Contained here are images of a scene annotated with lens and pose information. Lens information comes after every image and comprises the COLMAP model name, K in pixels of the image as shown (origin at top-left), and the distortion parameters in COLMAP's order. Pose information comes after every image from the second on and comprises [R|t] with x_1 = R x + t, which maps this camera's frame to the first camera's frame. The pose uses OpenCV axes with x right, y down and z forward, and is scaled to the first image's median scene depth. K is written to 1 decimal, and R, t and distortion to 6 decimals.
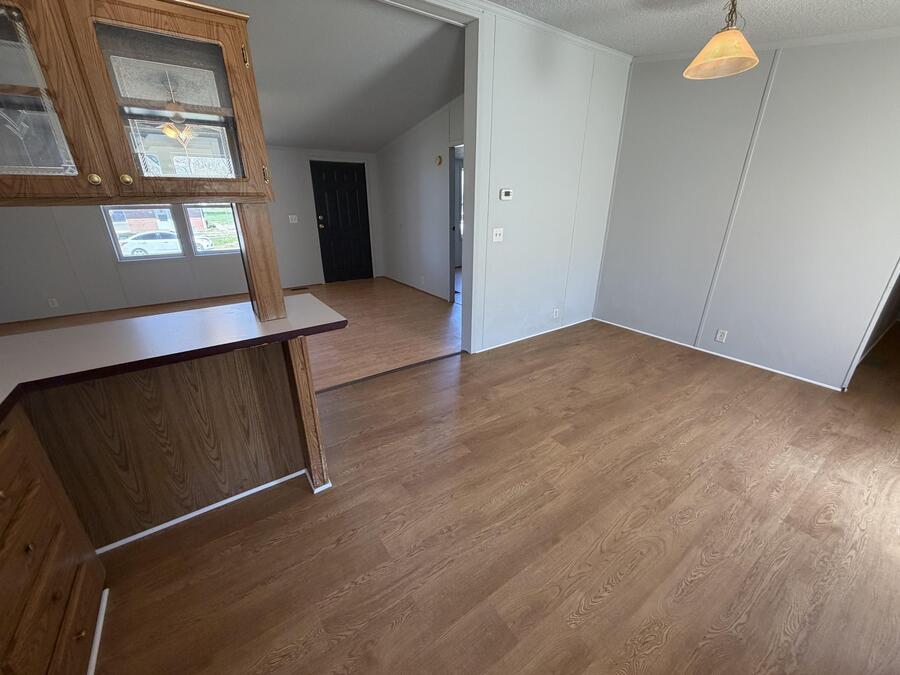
lens RADIAL K [[358.1, 0, 449.7], [0, 358.1, 337.6], [0, 0, 1]] dist [-0.000075, 0.000040]
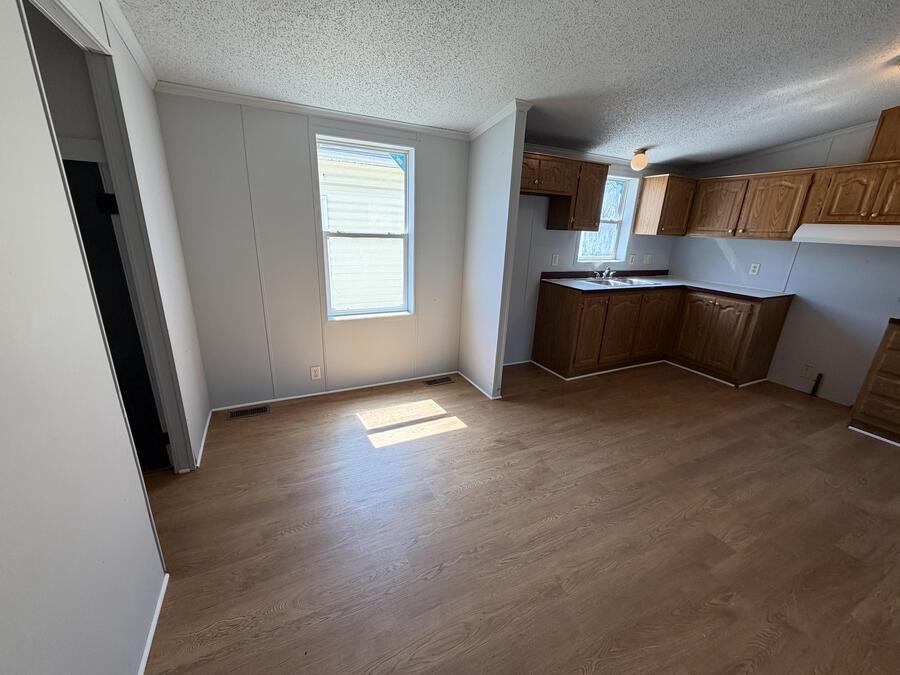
lens RADIAL K [[358.1, 0, 450.1], [0, 358.1, 339.9], [0, 0, 1]] dist [-0.000075, 0.000040]
pose [[-0.987787, -0.080884, 0.133174, 0.619382], [0.020185, 0.781079, 0.624106, -0.413606], [-0.154500, 0.619172, -0.769906, 1.071927]]
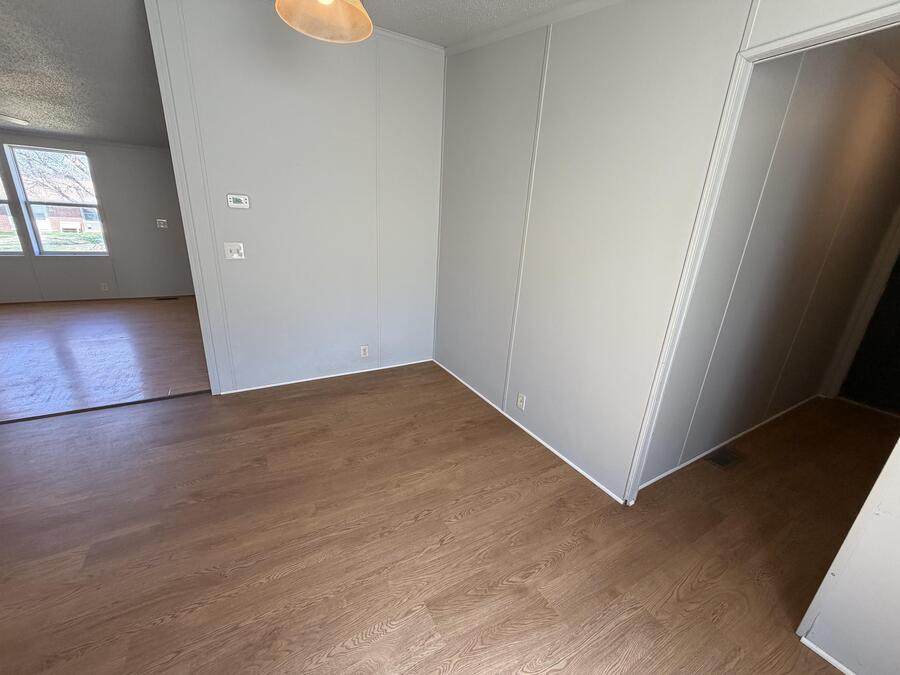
lens RADIAL K [[358.1, 0, 449.0], [0, 358.1, 337.3], [0, 0, 1]] dist [-0.000075, 0.000040]
pose [[0.994648, 0.079026, -0.066566, 0.746556], [-0.082418, 0.995350, -0.049859, -0.103208], [0.062317, 0.055078, 0.996536, 0.264342]]
